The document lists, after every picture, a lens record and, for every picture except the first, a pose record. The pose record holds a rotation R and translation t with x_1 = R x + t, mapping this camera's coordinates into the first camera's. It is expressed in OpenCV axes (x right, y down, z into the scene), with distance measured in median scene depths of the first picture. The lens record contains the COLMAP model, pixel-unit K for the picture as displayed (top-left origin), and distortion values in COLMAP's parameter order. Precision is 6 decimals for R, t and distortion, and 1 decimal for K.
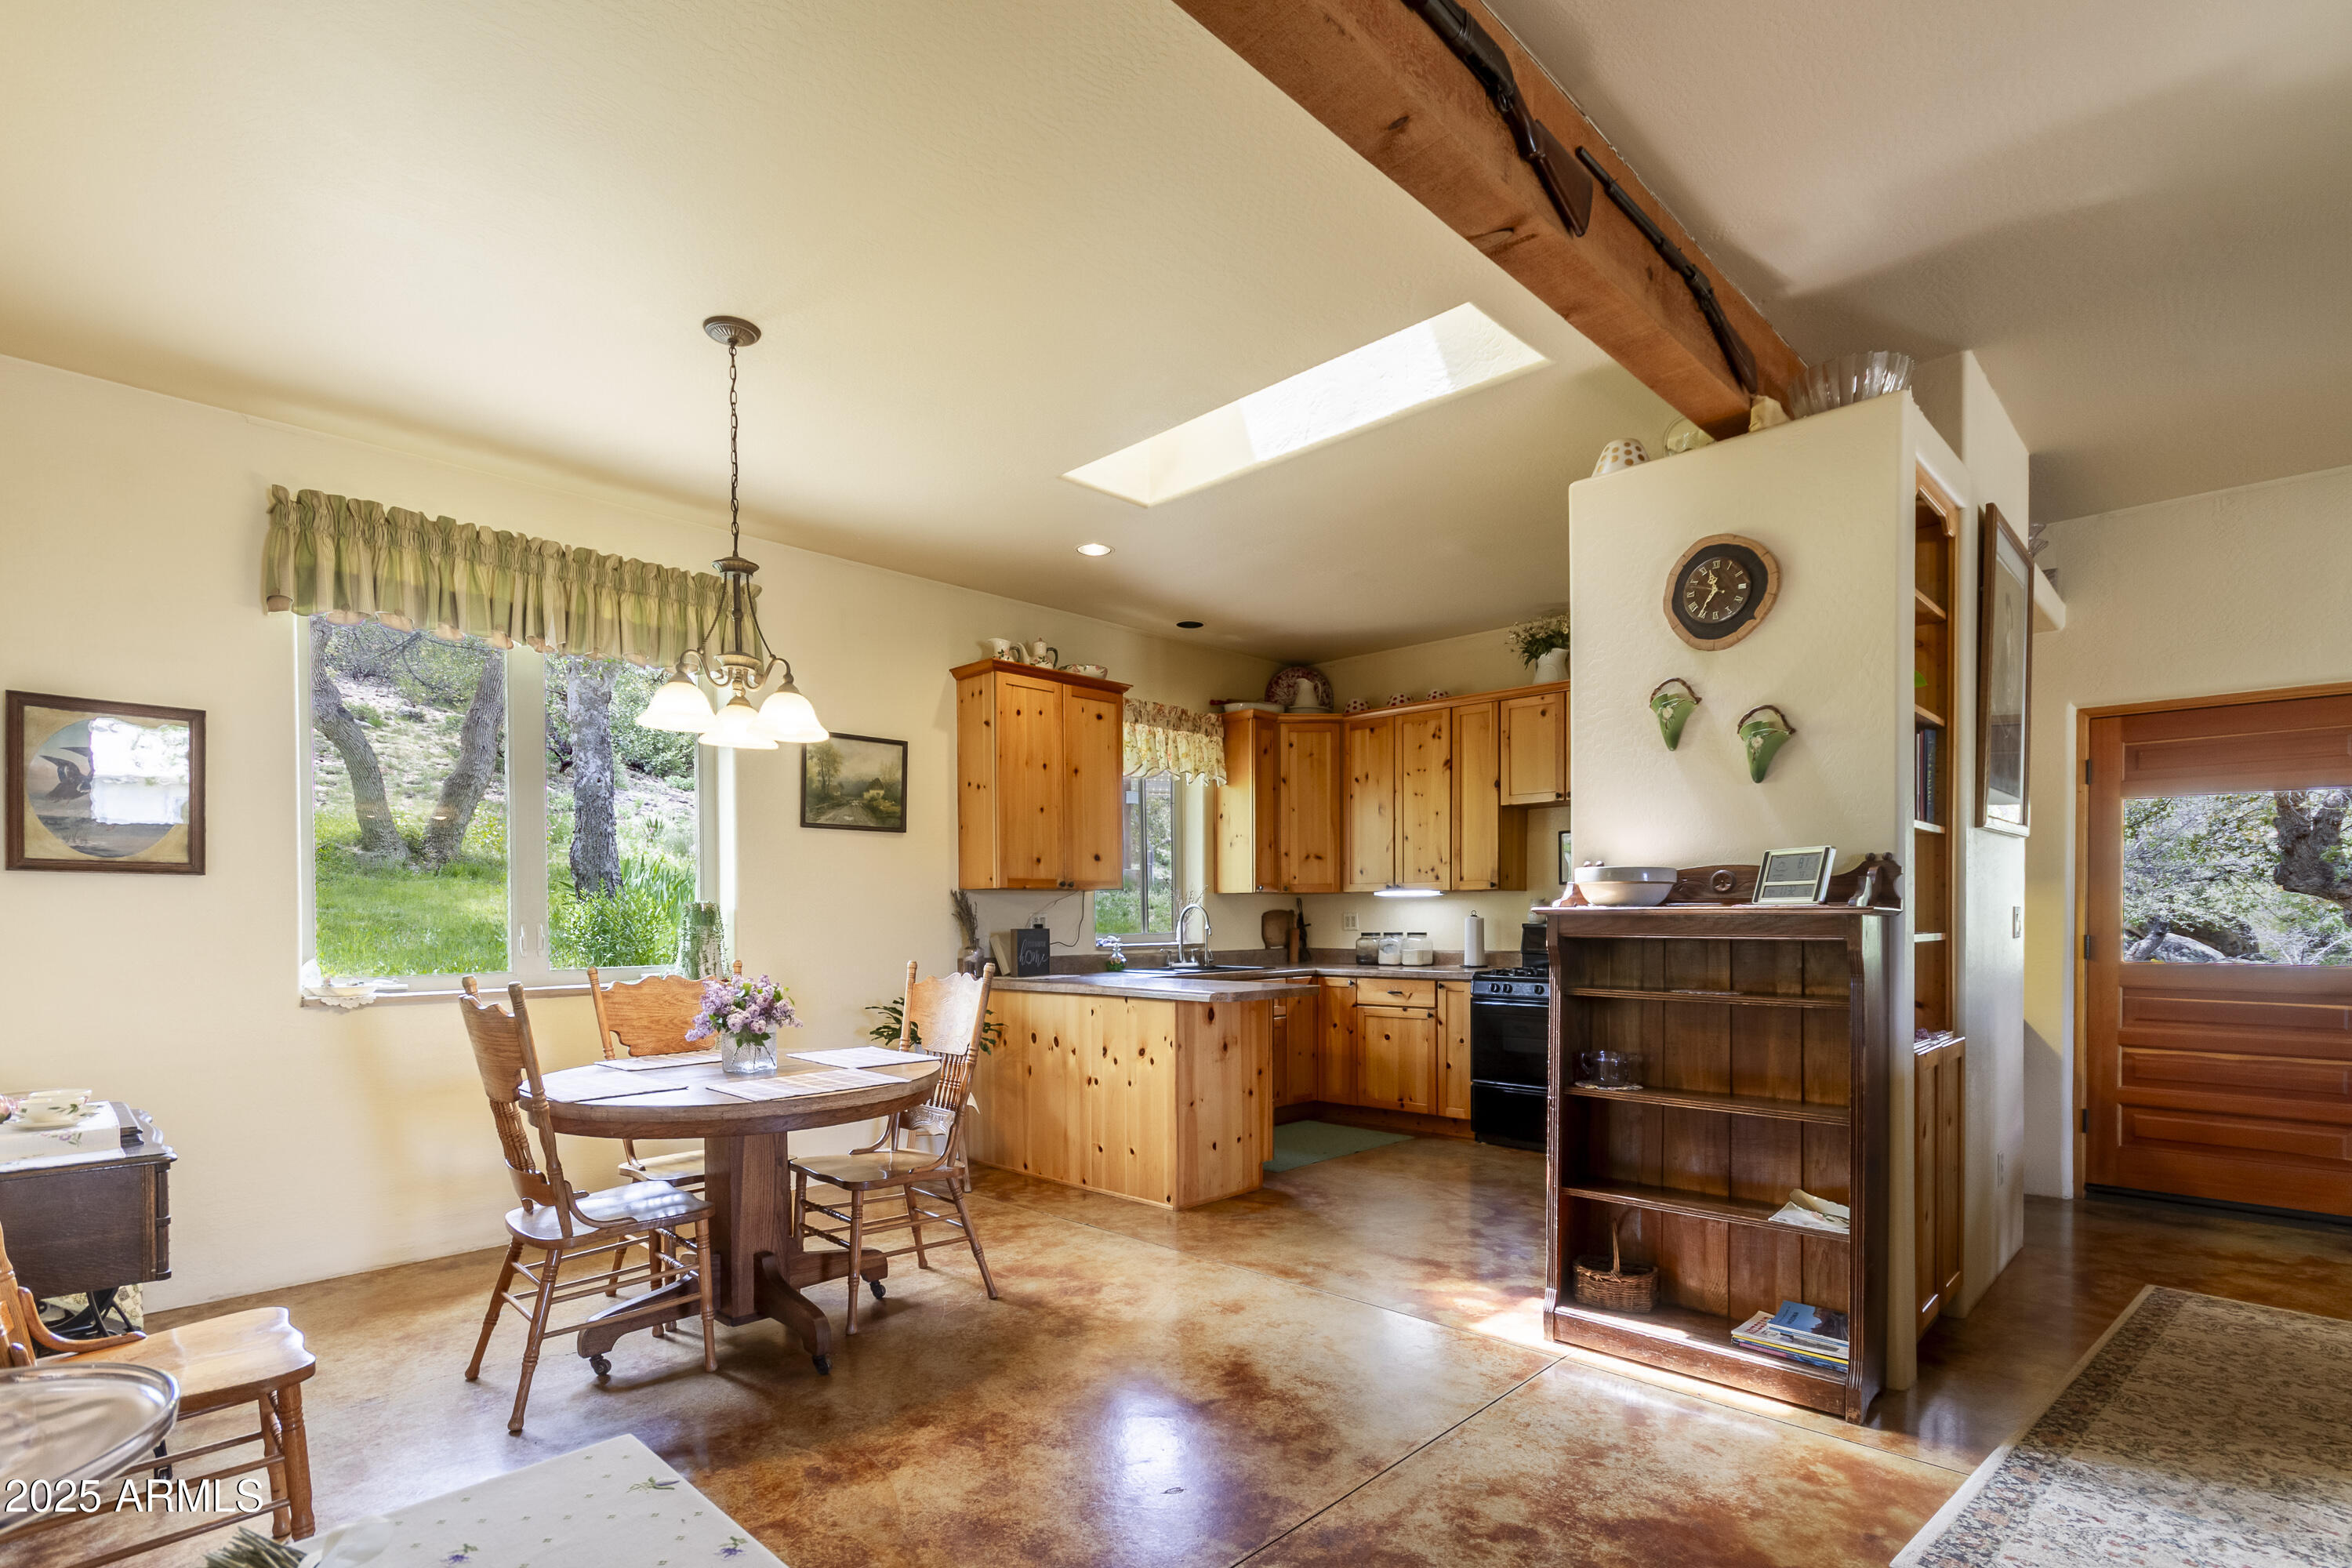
lens RADIAL K [[1126.8, 0, 1182.2], [0, 1126.8, 937.3], [0, 0, 1]] dist [0.004587, 0.000786]
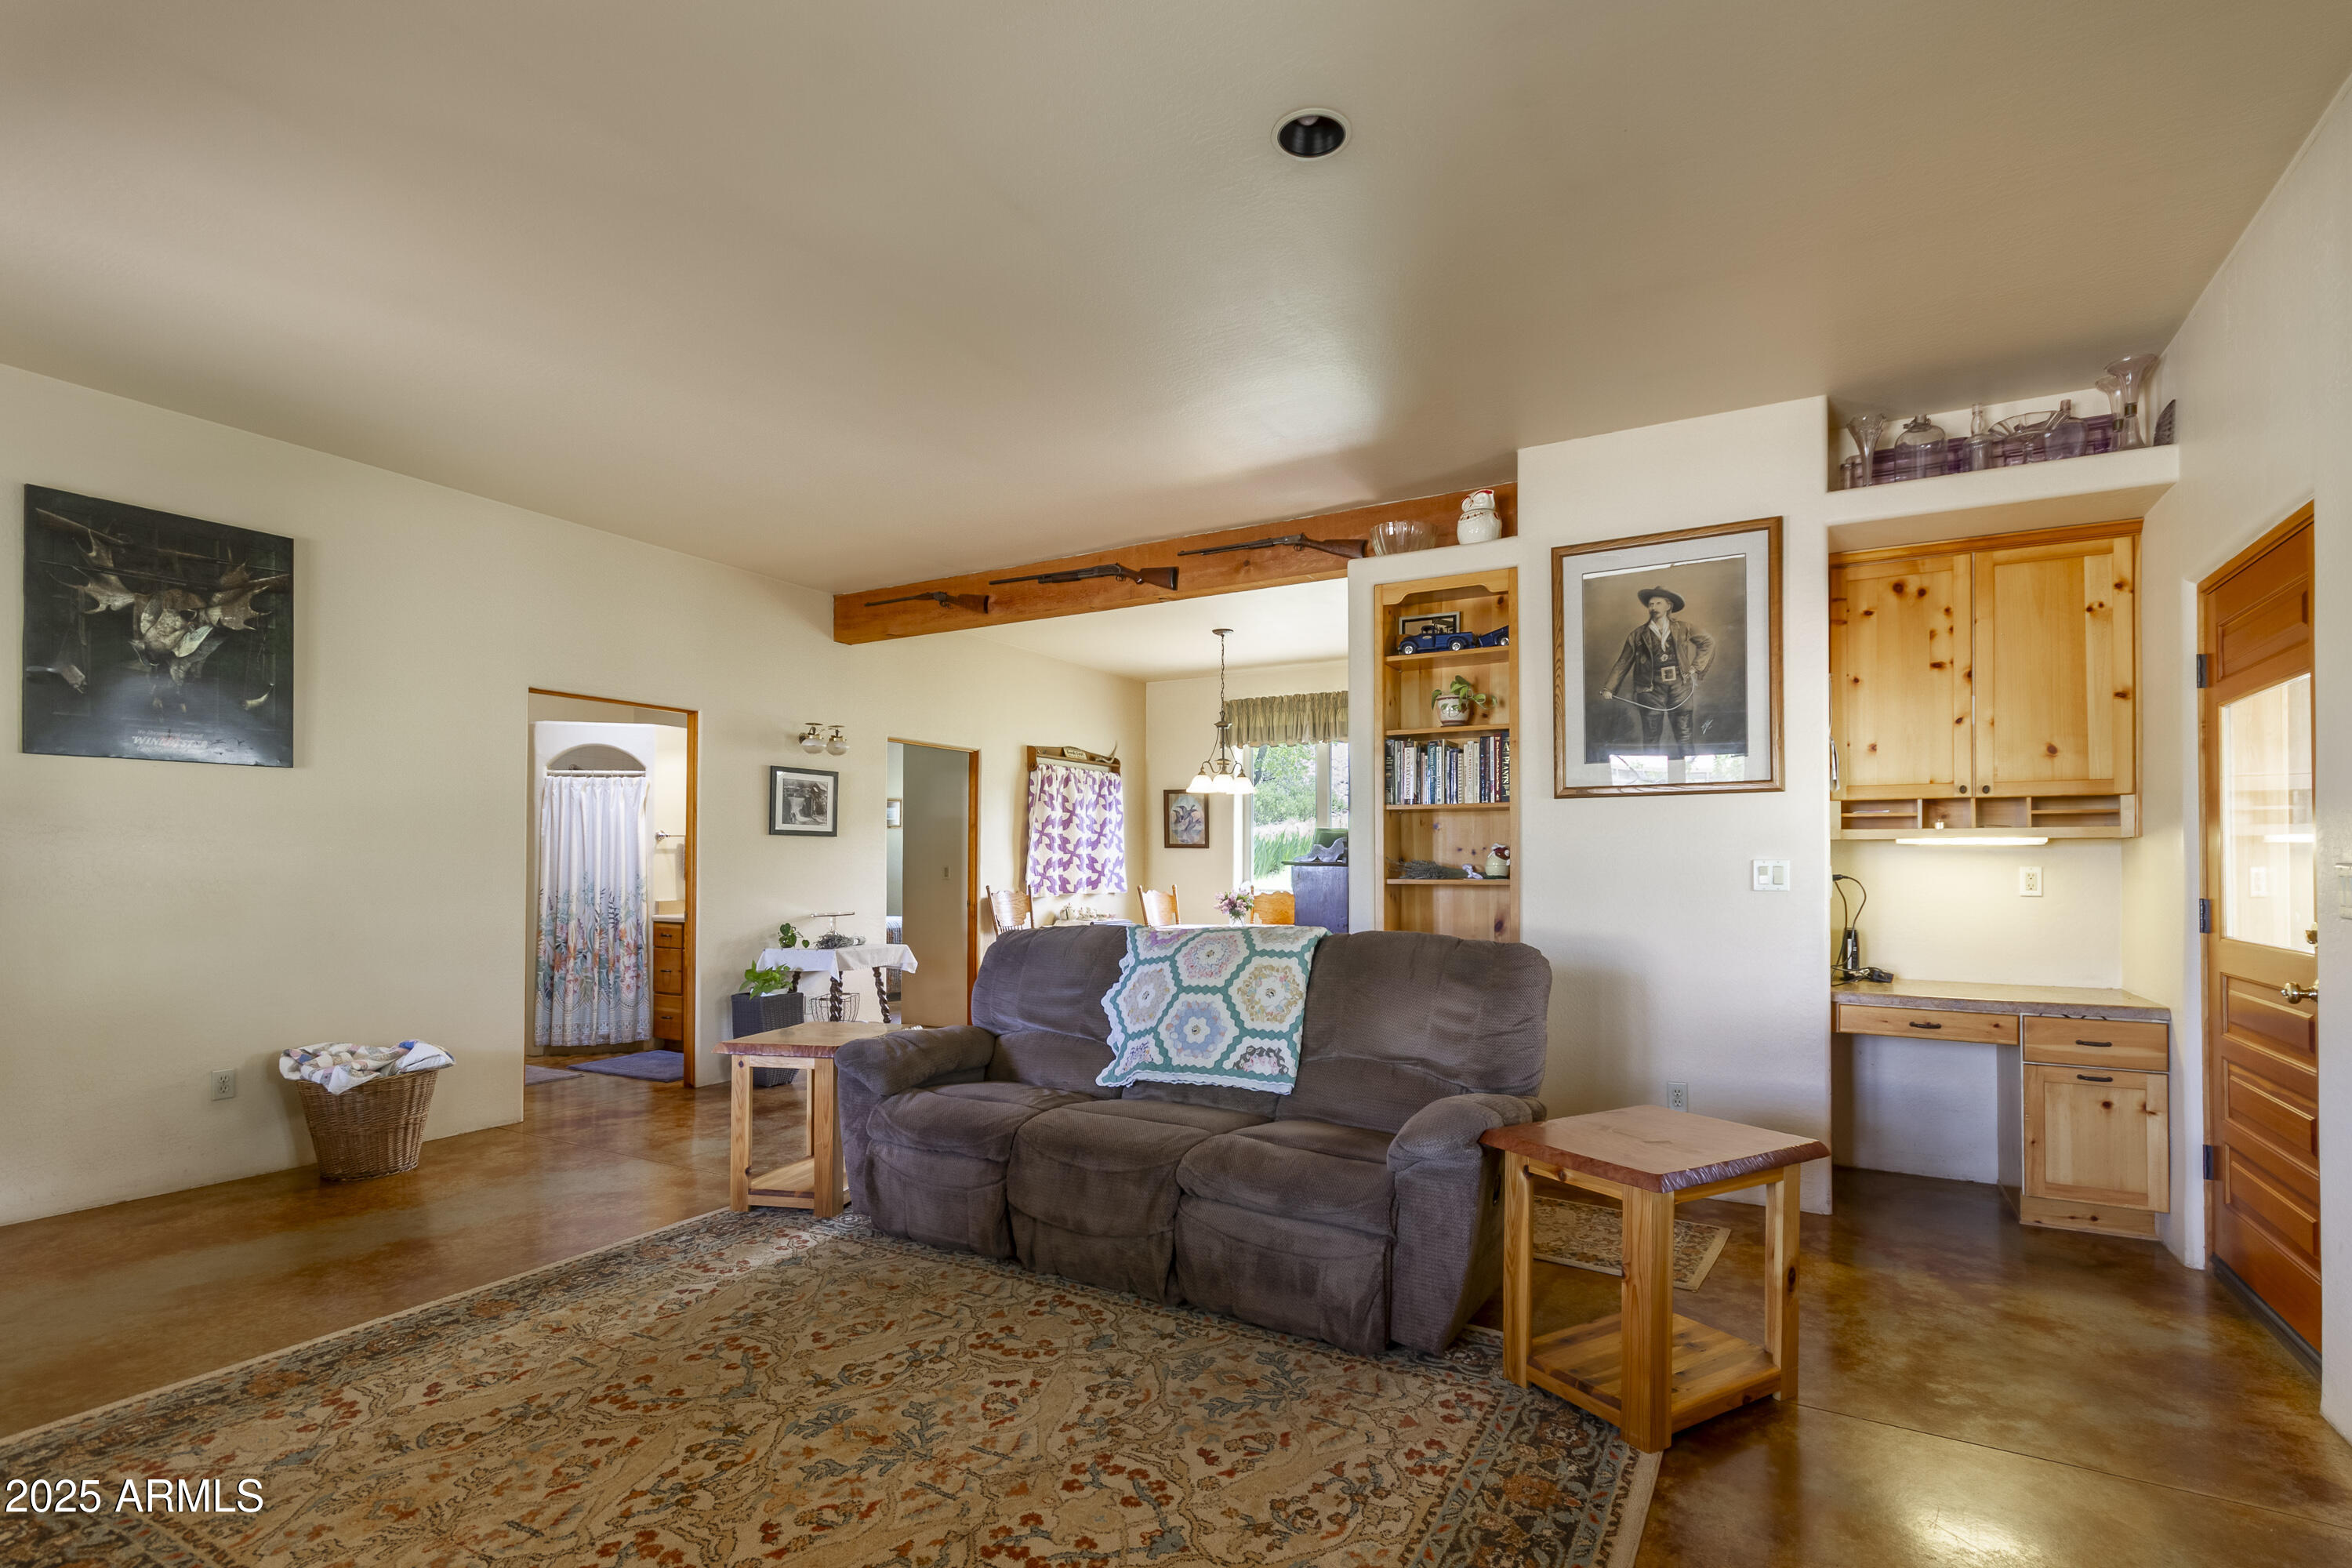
lens RADIAL K [[1097.0, 0, 1190.1], [0, 1097.0, 857.2], [0, 0, 1]] dist [0.003077, 0.000506]
pose [[0.271580, -0.001257, -0.962415, 1.091275], [-0.021951, 0.999731, -0.007500, -0.007651], [0.962166, 0.023163, 0.271479, 0.155810]]
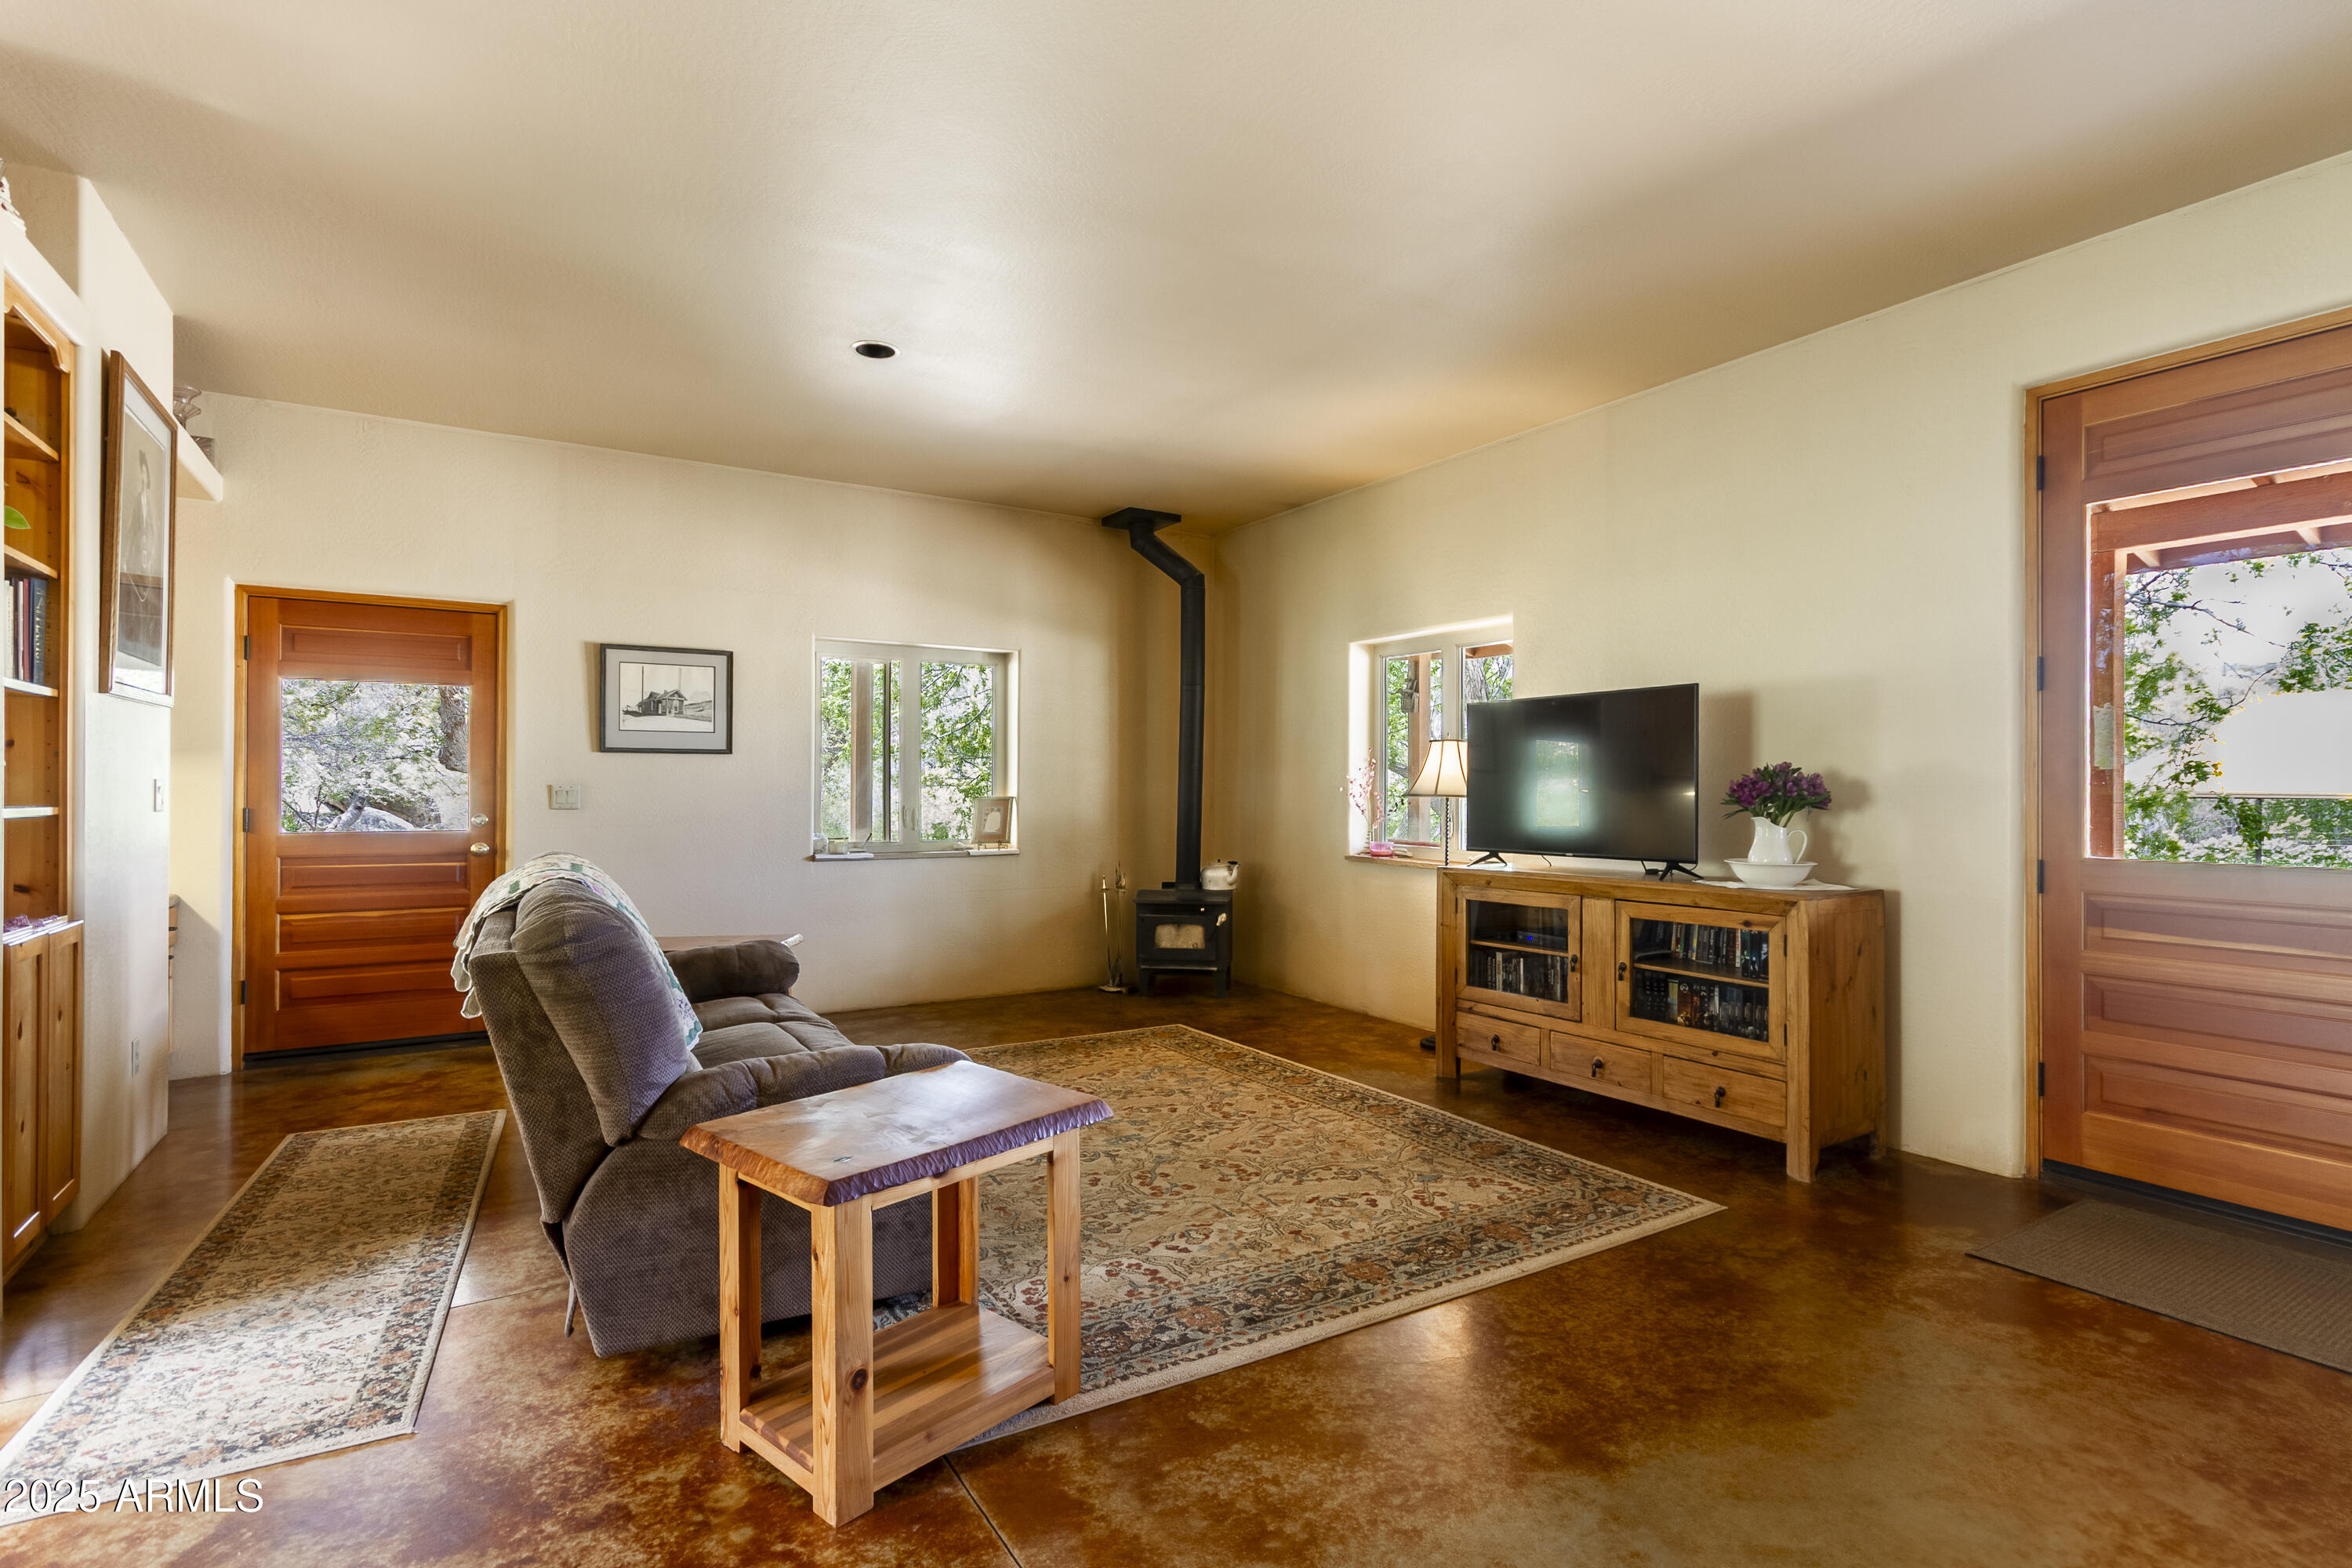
lens RADIAL K [[1148.6, 0, 1176.0], [0, 1148.6, 784.0], [0, 0, 1]] dist [0.005234, 0.001099]
pose [[0.241410, 0.008639, 0.970385, -0.002817], [0.015340, 0.999801, -0.012717, 0.002098], [-0.970302, 0.017956, 0.241229, -0.058323]]
